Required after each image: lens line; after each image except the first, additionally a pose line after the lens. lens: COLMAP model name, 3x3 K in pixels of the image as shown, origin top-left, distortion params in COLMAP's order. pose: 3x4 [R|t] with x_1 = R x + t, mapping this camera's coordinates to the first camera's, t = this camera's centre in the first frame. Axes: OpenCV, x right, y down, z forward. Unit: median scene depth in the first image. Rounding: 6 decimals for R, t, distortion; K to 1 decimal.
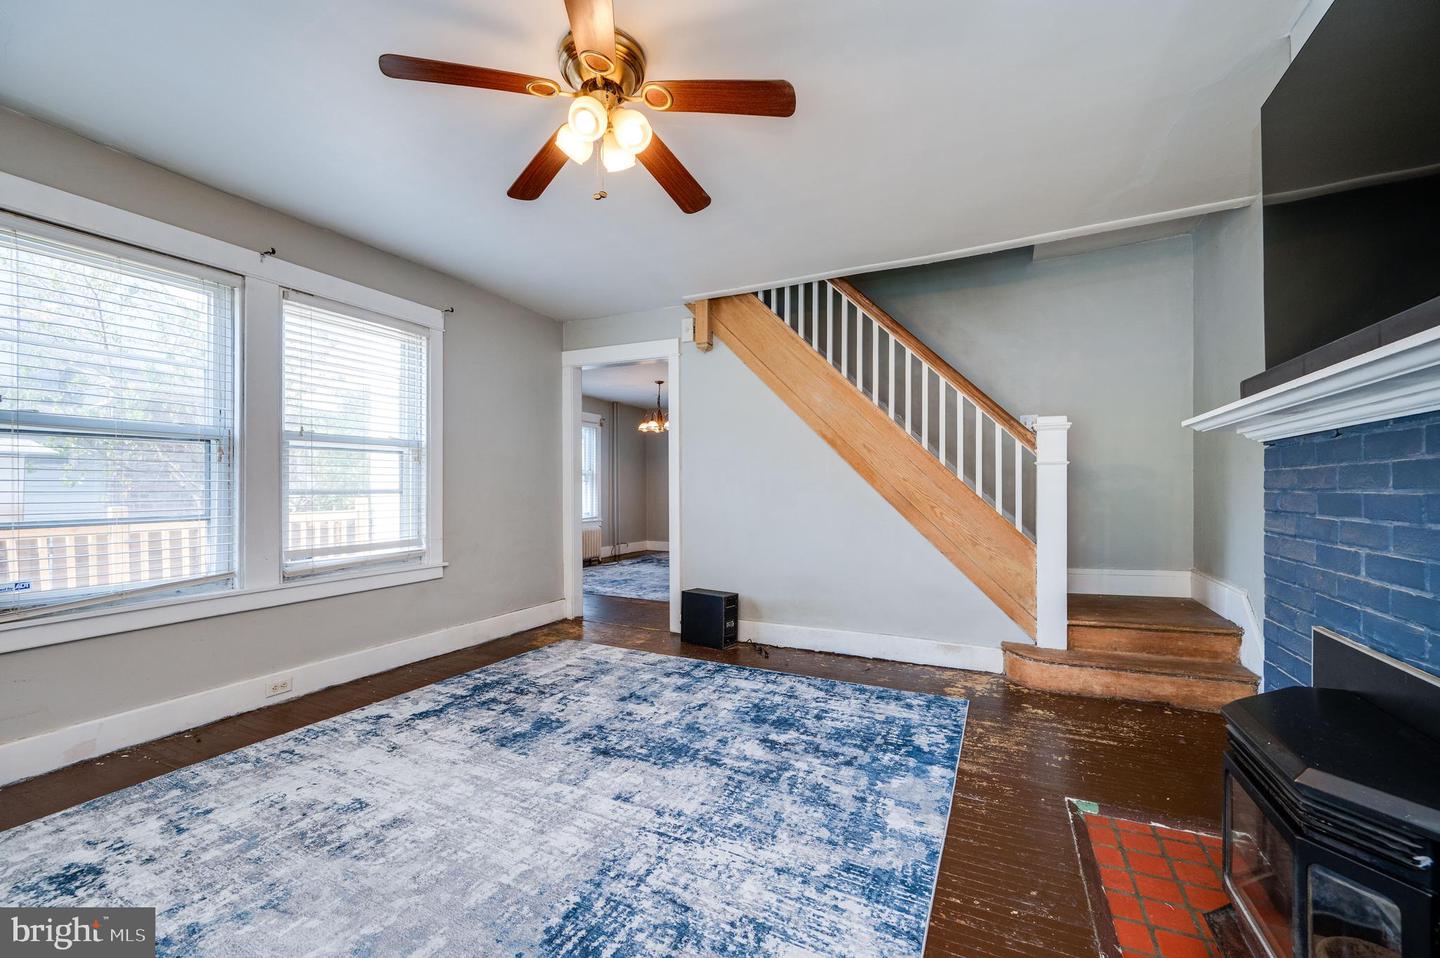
lens RADIAL K [[570.8, 0, 724.2], [0, 570.8, 482.7], [0, 0, 1]] dist [-0.001860, -0.000517]
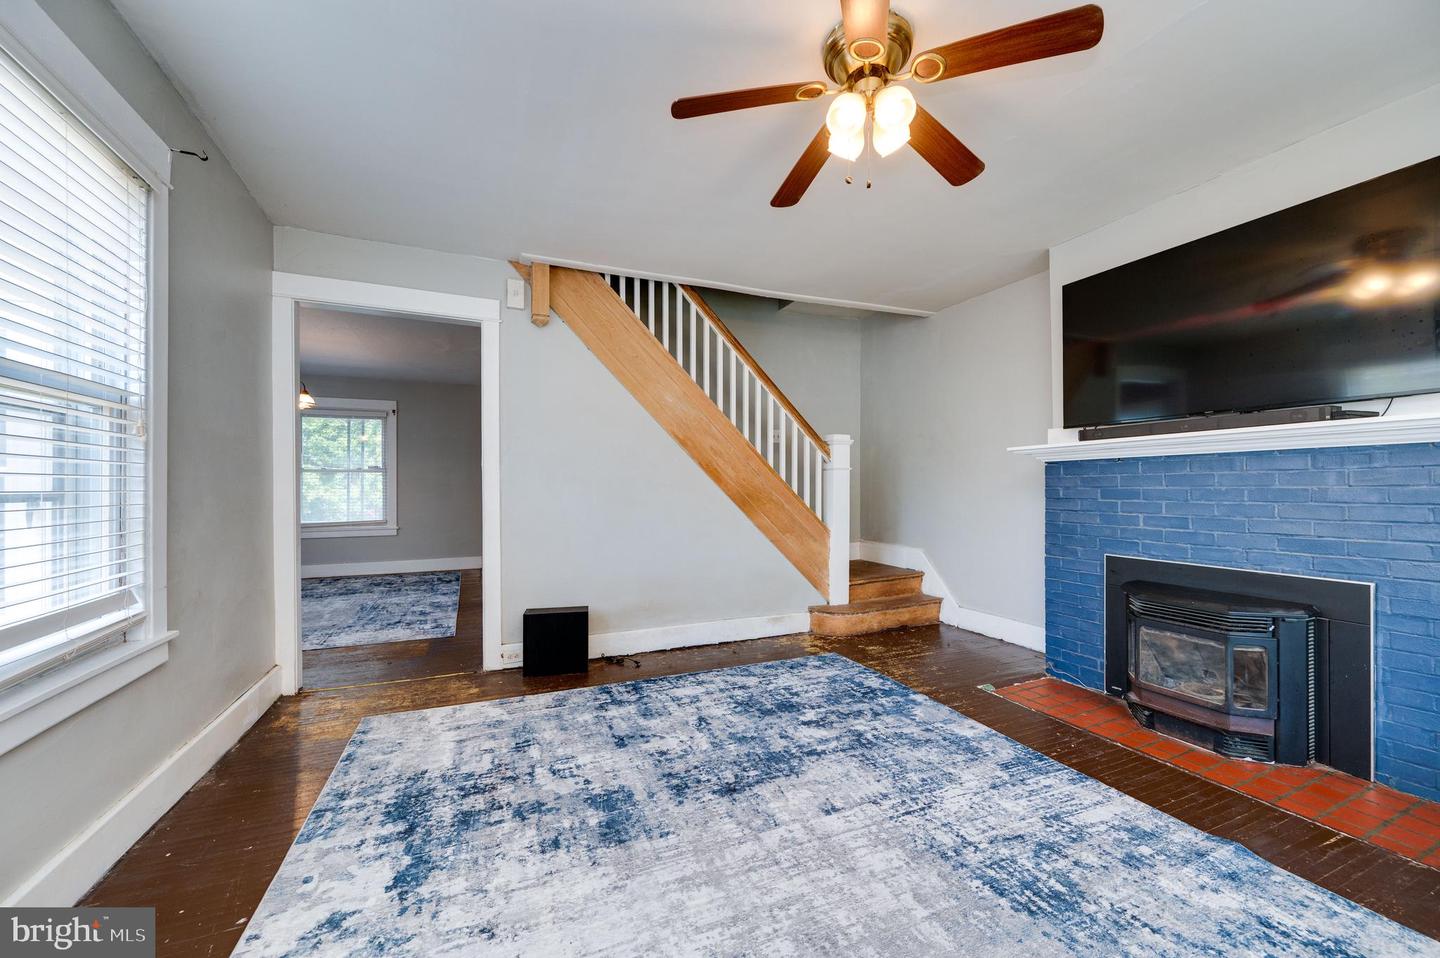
lens RADIAL K [[570.8, 0, 724.2], [0, 570.8, 482.7], [0, 0, 1]] dist [-0.001860, -0.000517]
pose [[0.651102, 0.004188, 0.758979, -0.783670], [-0.004378, 0.999989, -0.001762, 0.002927], [-0.758978, -0.002176, 0.651113, 0.390893]]
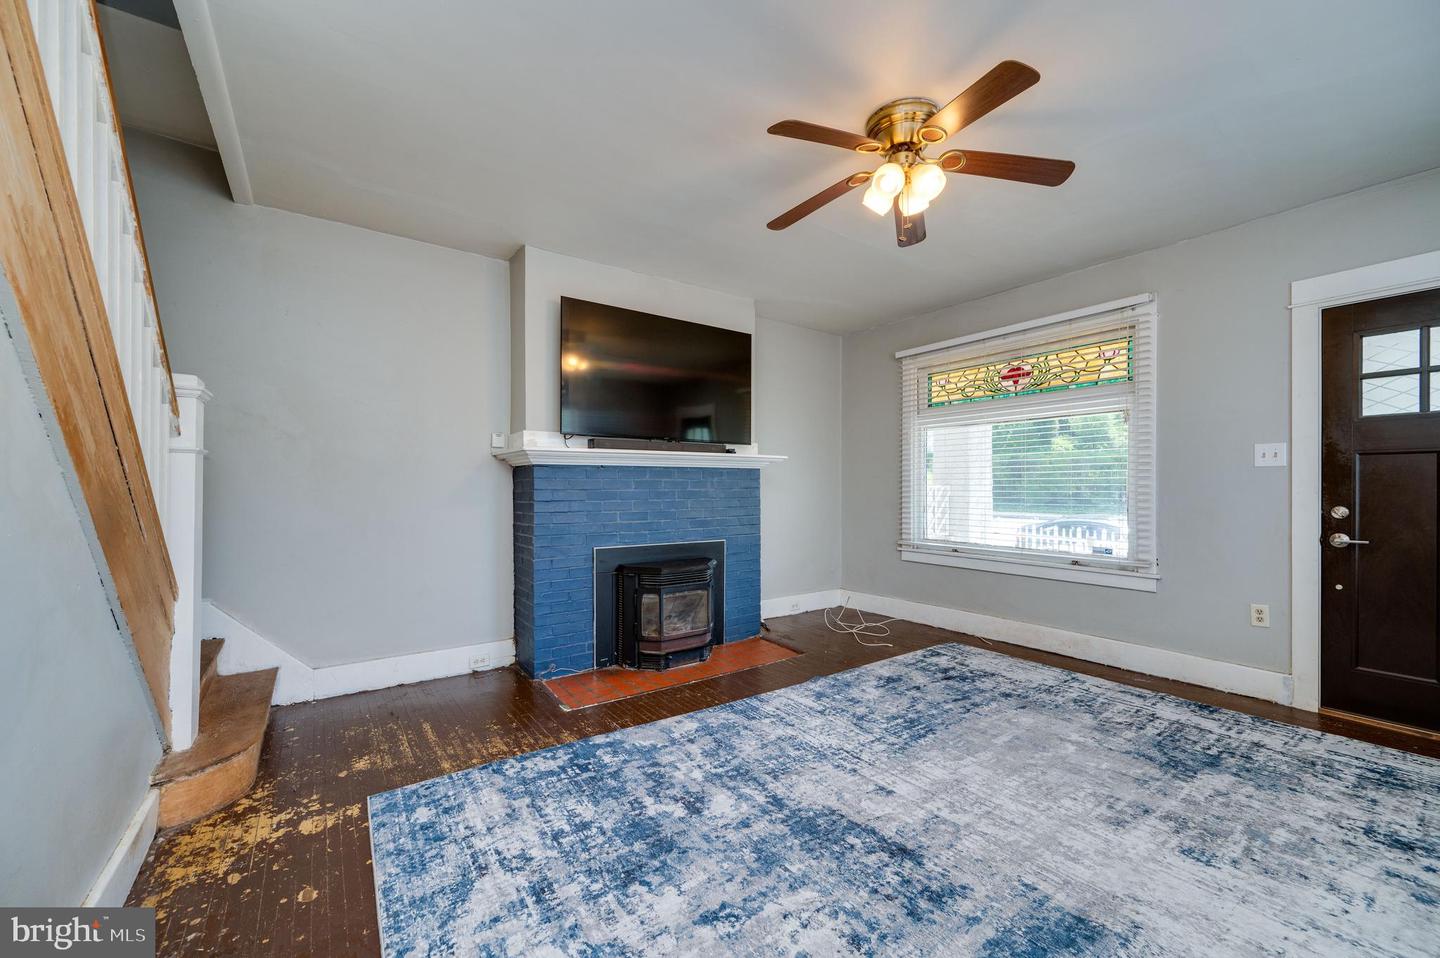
lens RADIAL K [[562.2, 0, 734.9], [0, 562.2, 488.1], [0, 0, 1]] dist [-0.001798, 0.000052]
pose [[-0.883519, 0.004101, 0.468378, -0.316665], [-0.000265, 0.999957, -0.009256, 0.014000], [-0.468396, -0.008302, -0.883480, 1.545261]]
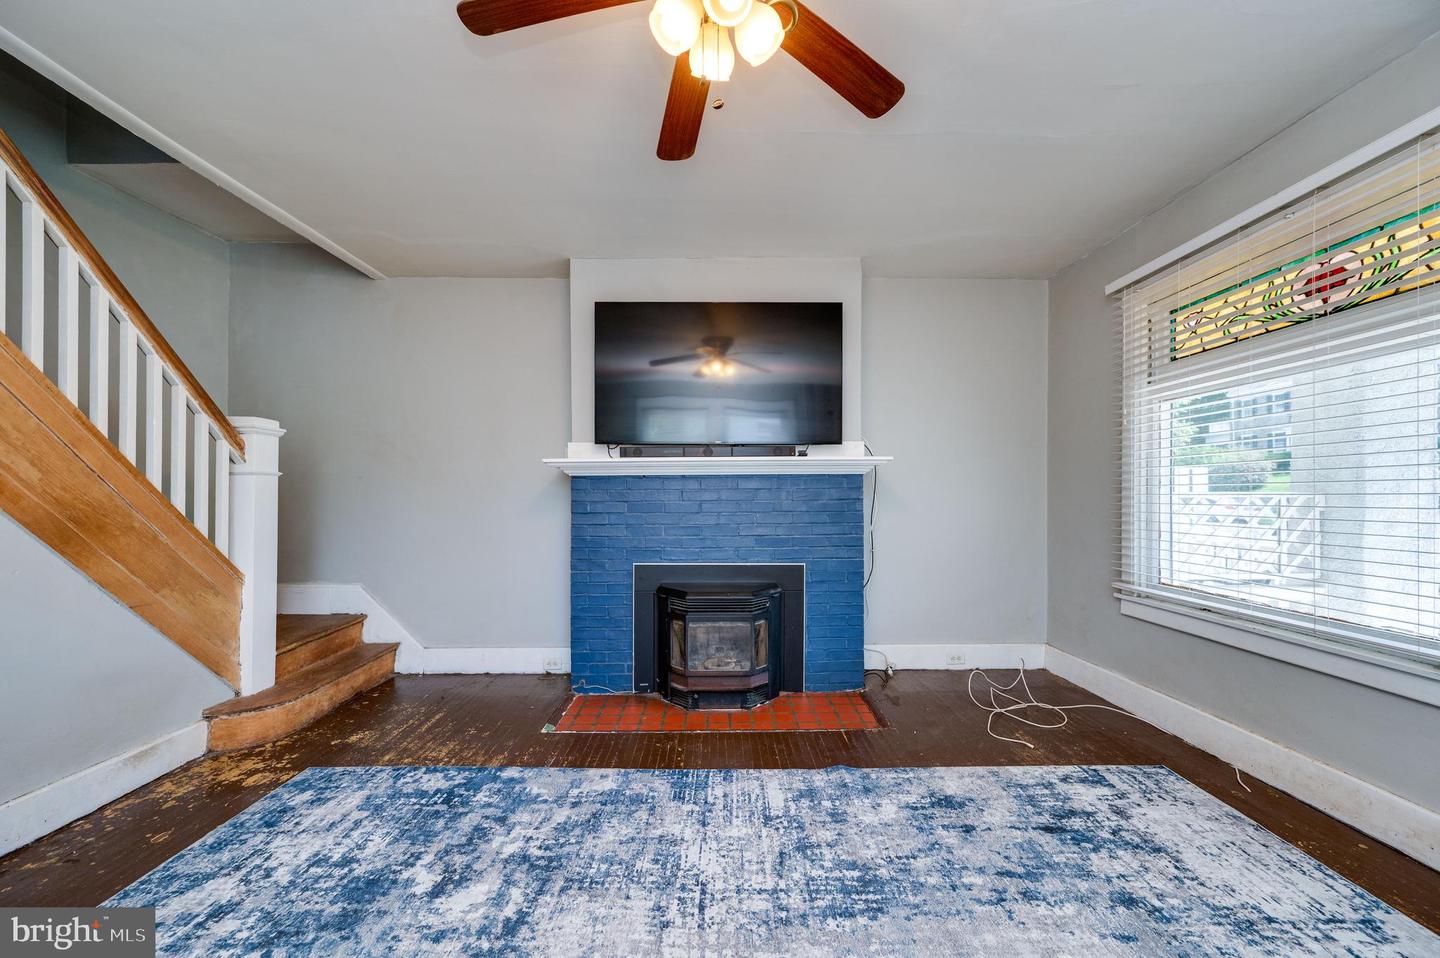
lens RADIAL K [[571.9, 0, 727.5], [0, 571.9, 495.4], [0, 0, 1]] dist [-0.002260, -0.000246]
pose [[-0.453174, 0.006174, 0.891401, -0.614276], [-0.004917, 0.999943, -0.009426, 0.004009], [-0.891409, -0.008655, -0.453118, 0.932550]]
